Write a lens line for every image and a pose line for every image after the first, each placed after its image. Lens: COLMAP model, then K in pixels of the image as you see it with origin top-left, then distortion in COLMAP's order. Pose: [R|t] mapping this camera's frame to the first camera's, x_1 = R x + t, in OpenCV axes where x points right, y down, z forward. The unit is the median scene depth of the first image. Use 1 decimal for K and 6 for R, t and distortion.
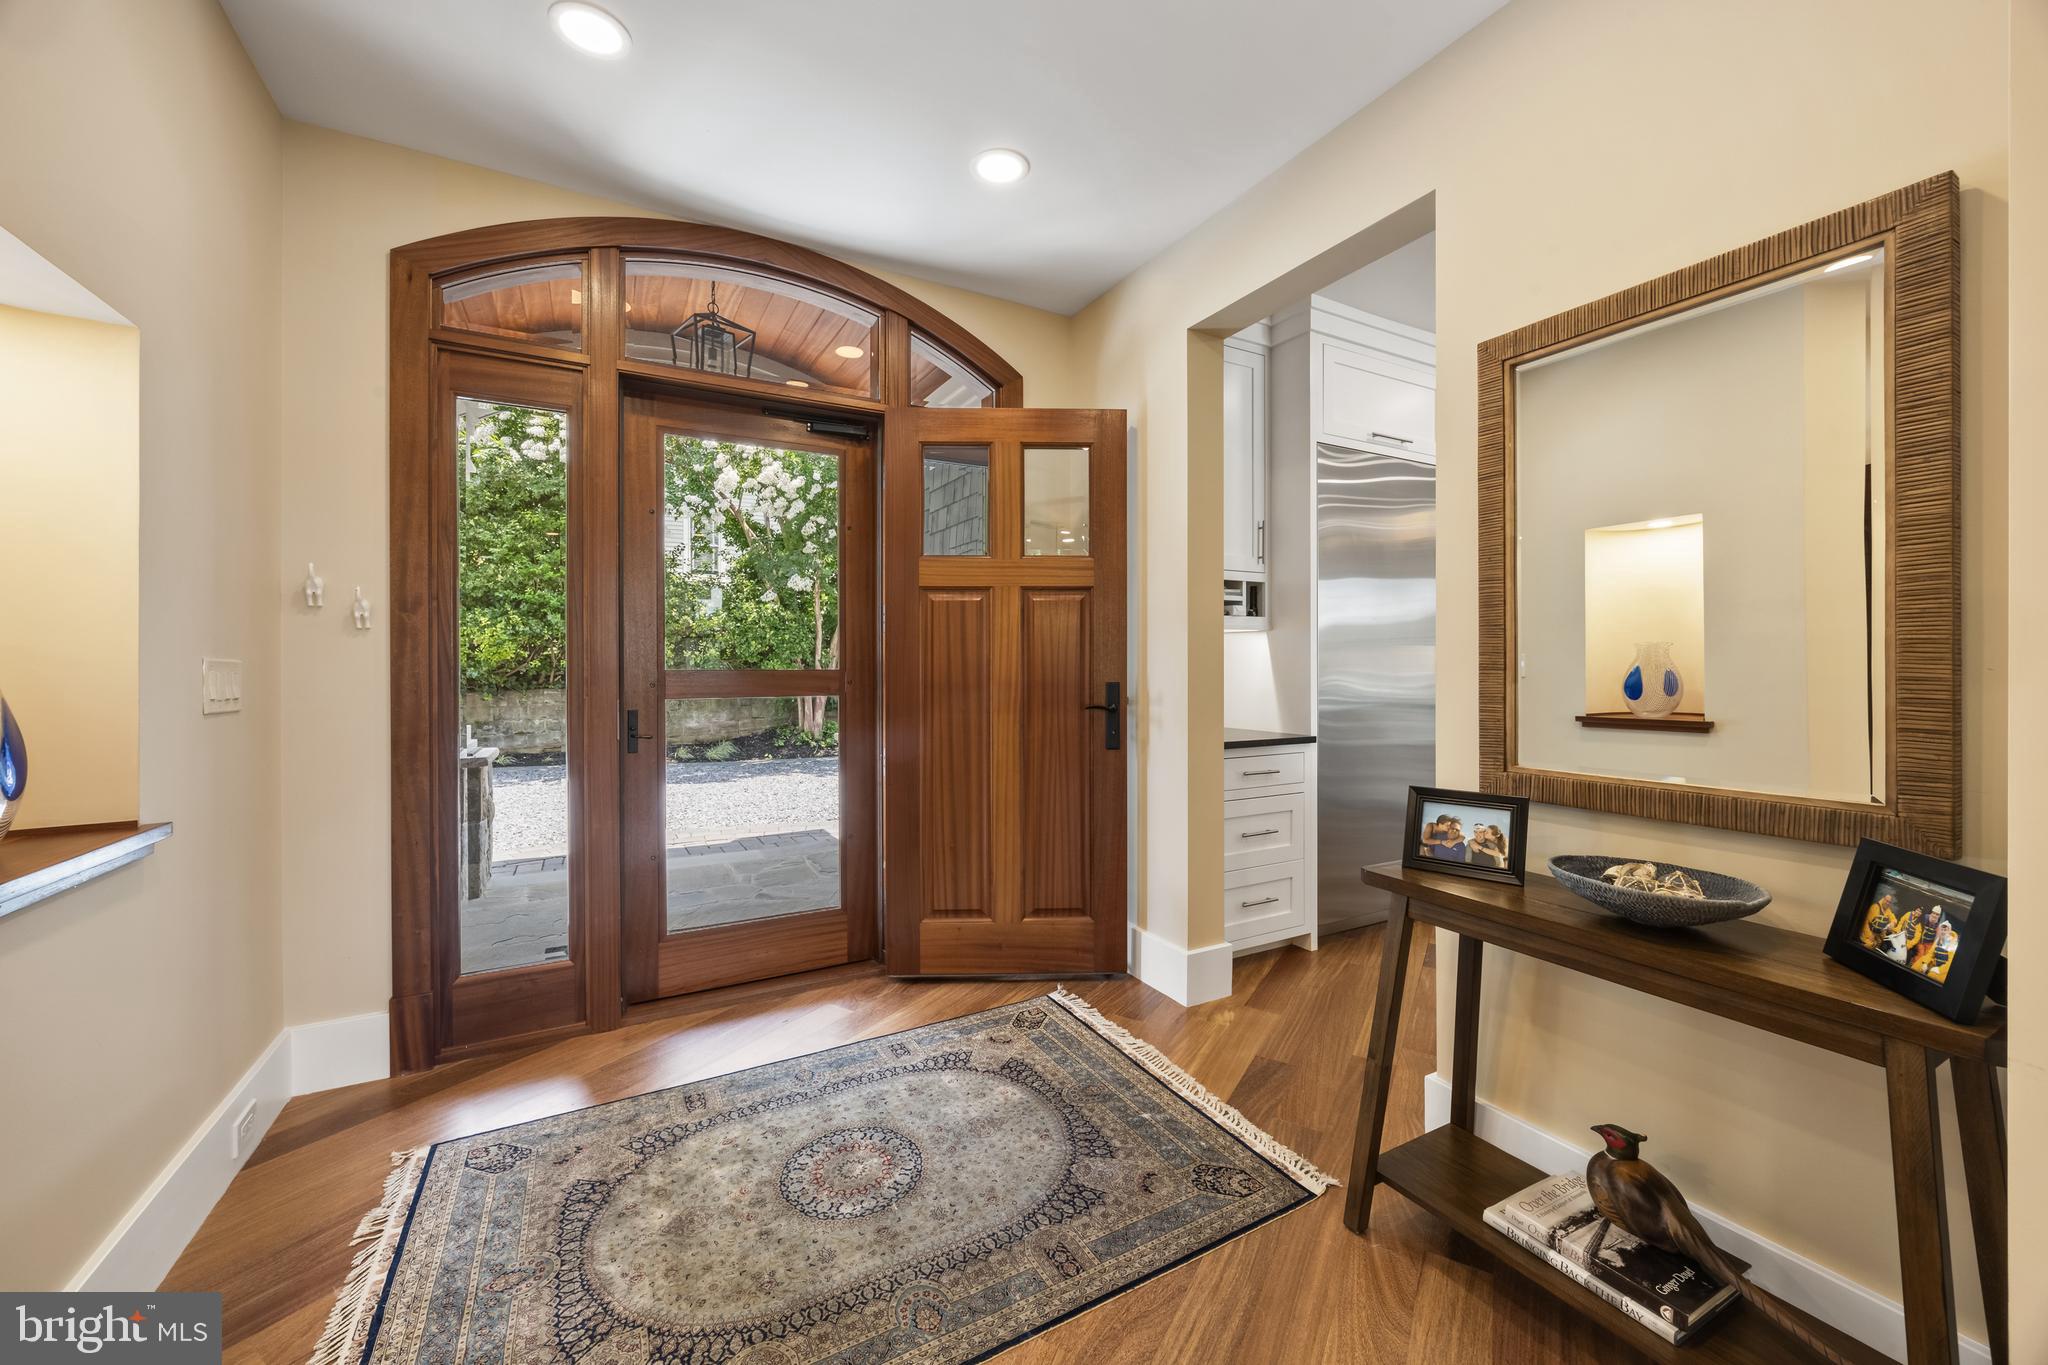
lens RADIAL K [[791.1, 0, 1026.0], [0, 791.1, 660.2], [0, 0, 1]] dist [-0.002013, -0.000379]
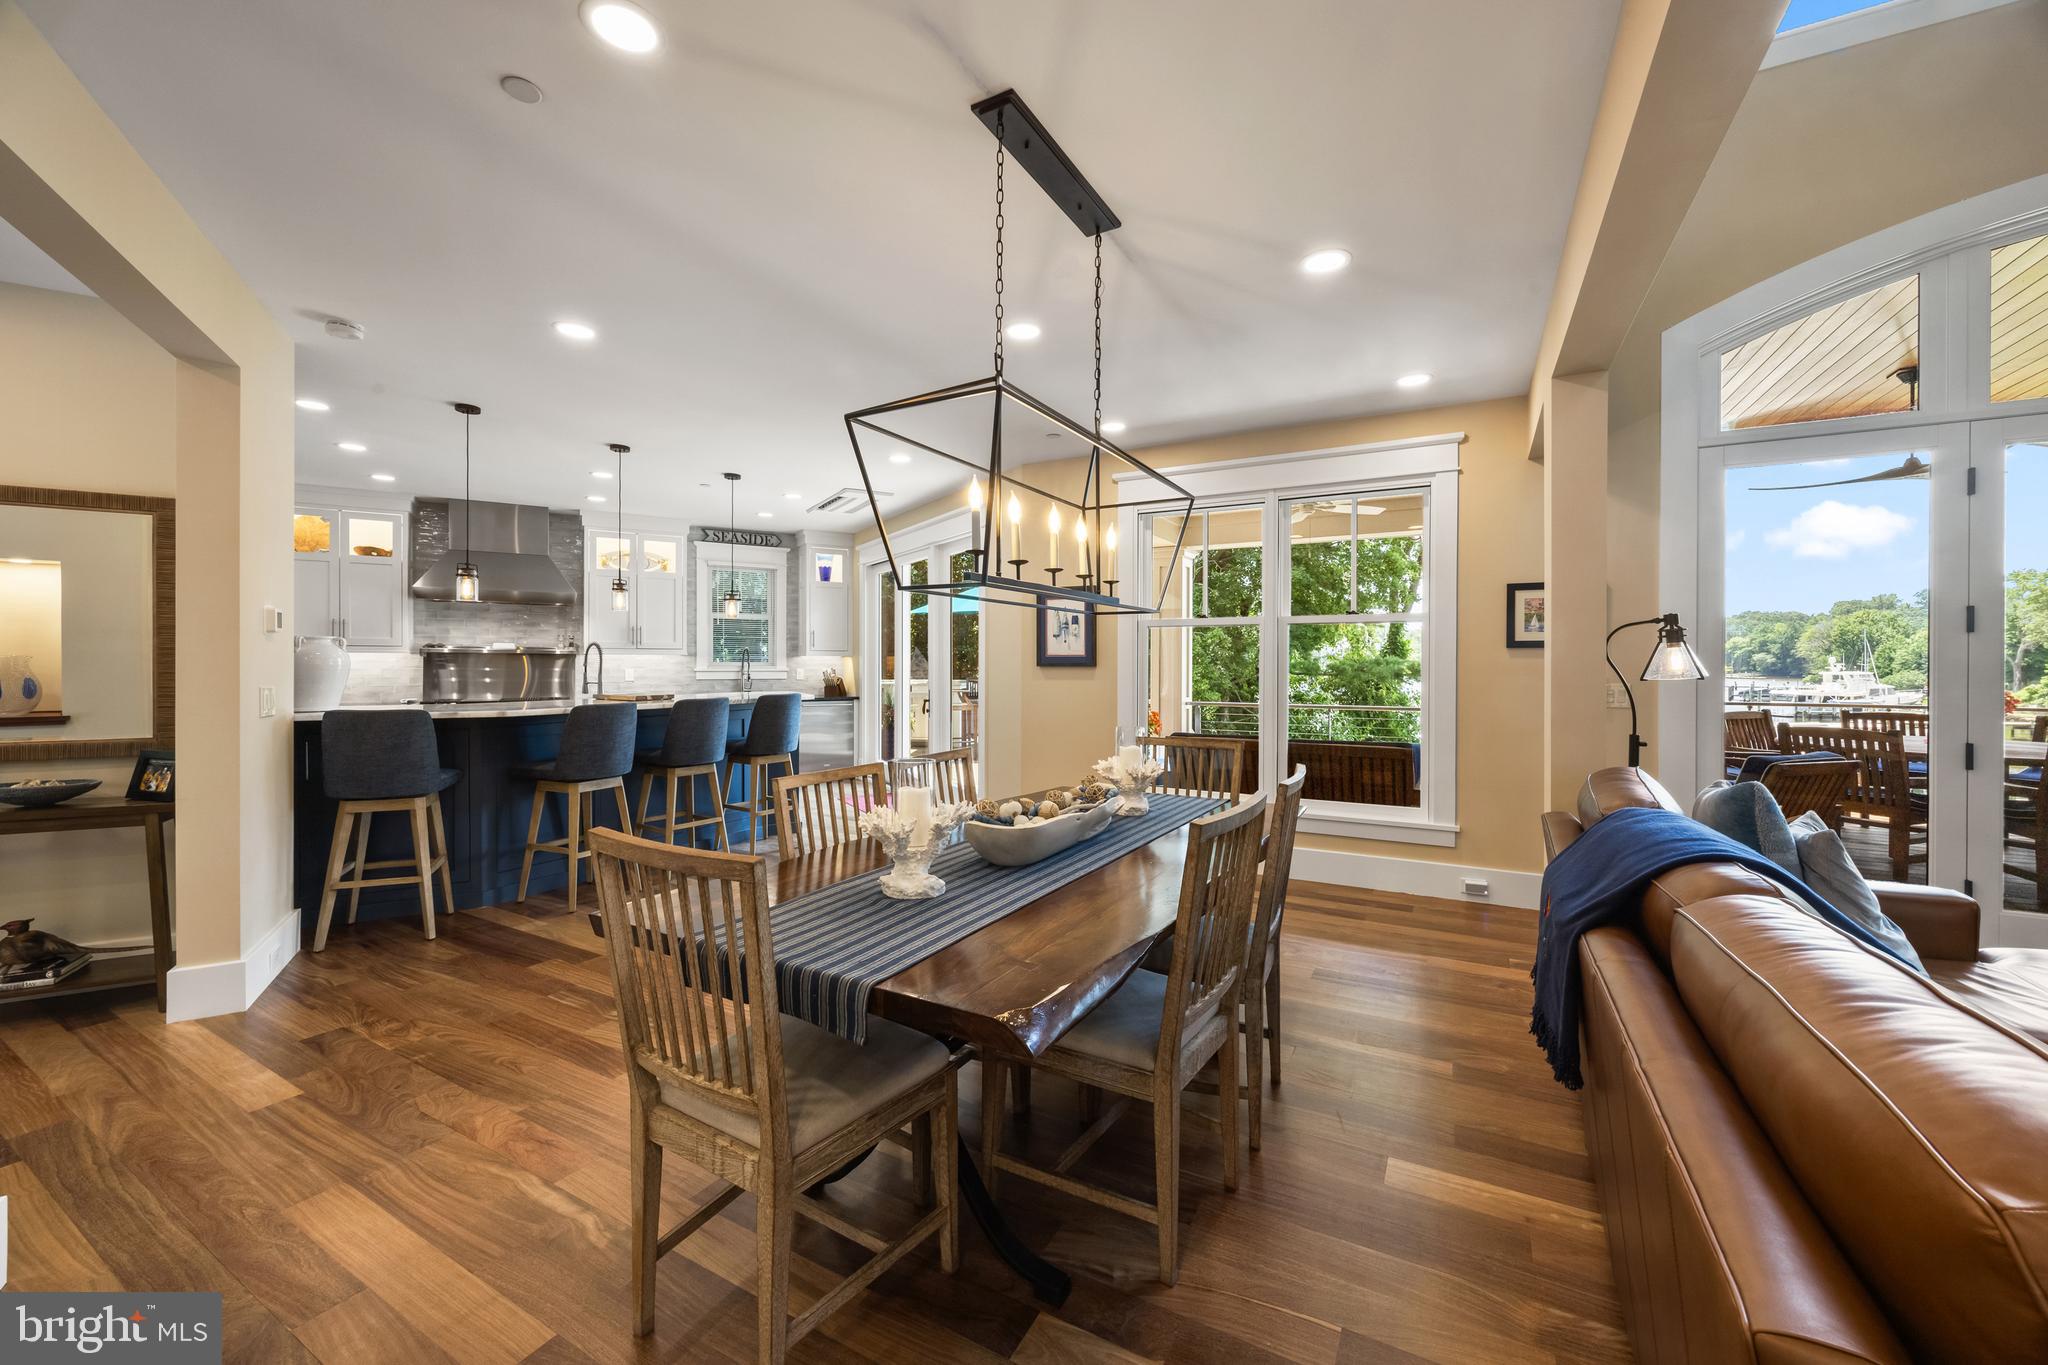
lens RADIAL K [[791.1, 0, 1026.0], [0, 791.1, 660.2], [0, 0, 1]] dist [-0.002013, -0.000379]
pose [[-0.029292, -0.002707, 0.999567, -1.410376], [-0.004179, 0.999988, 0.002586, -0.075139], [-0.999562, -0.004101, -0.029303, -1.600051]]
